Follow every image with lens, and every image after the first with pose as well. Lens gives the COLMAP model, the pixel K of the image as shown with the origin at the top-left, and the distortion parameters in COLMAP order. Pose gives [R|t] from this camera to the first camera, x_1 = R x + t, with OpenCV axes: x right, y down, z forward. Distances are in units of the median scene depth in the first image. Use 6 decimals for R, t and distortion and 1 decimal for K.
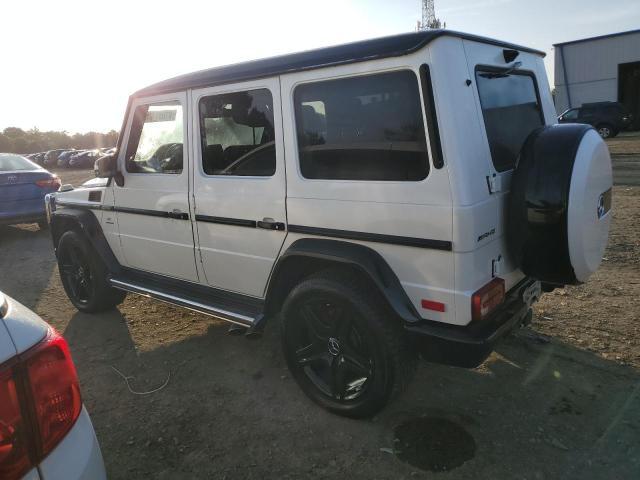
lens RADIAL K [[496.0, 0, 320.0], [0, 496.0, 240.0], [0, 0, 1]] dist [0.011953, 0.005675]
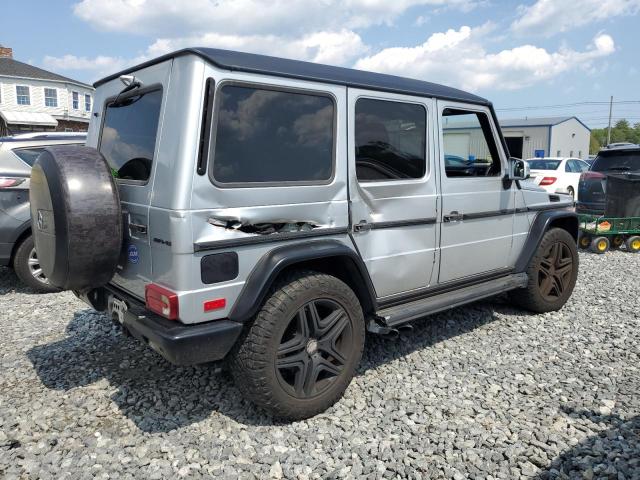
lens RADIAL K [[496.0, 0, 320.0], [0, 496.0, 240.0], [0, 0, 1]] dist [0.011953, 0.005675]
pose [[0.196390, -0.135630, 0.971100, -1.237364], [0.162906, 0.981136, 0.104086, -0.143216], [-0.966898, 0.137757, 0.214781, 0.949039]]
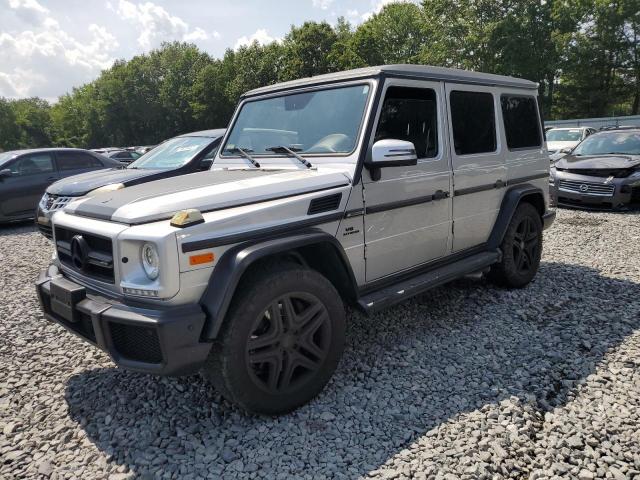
lens RADIAL K [[518.1, 0, 320.0], [0, 518.1, 240.0], [0, 0, 1]] dist [0.002469, 0.001617]
pose [[0.116300, -0.163116, 0.979728, -1.360427], [0.233033, 0.963368, 0.132729, -0.158573], [-0.965489, 0.212872, 0.150051, 1.050863]]
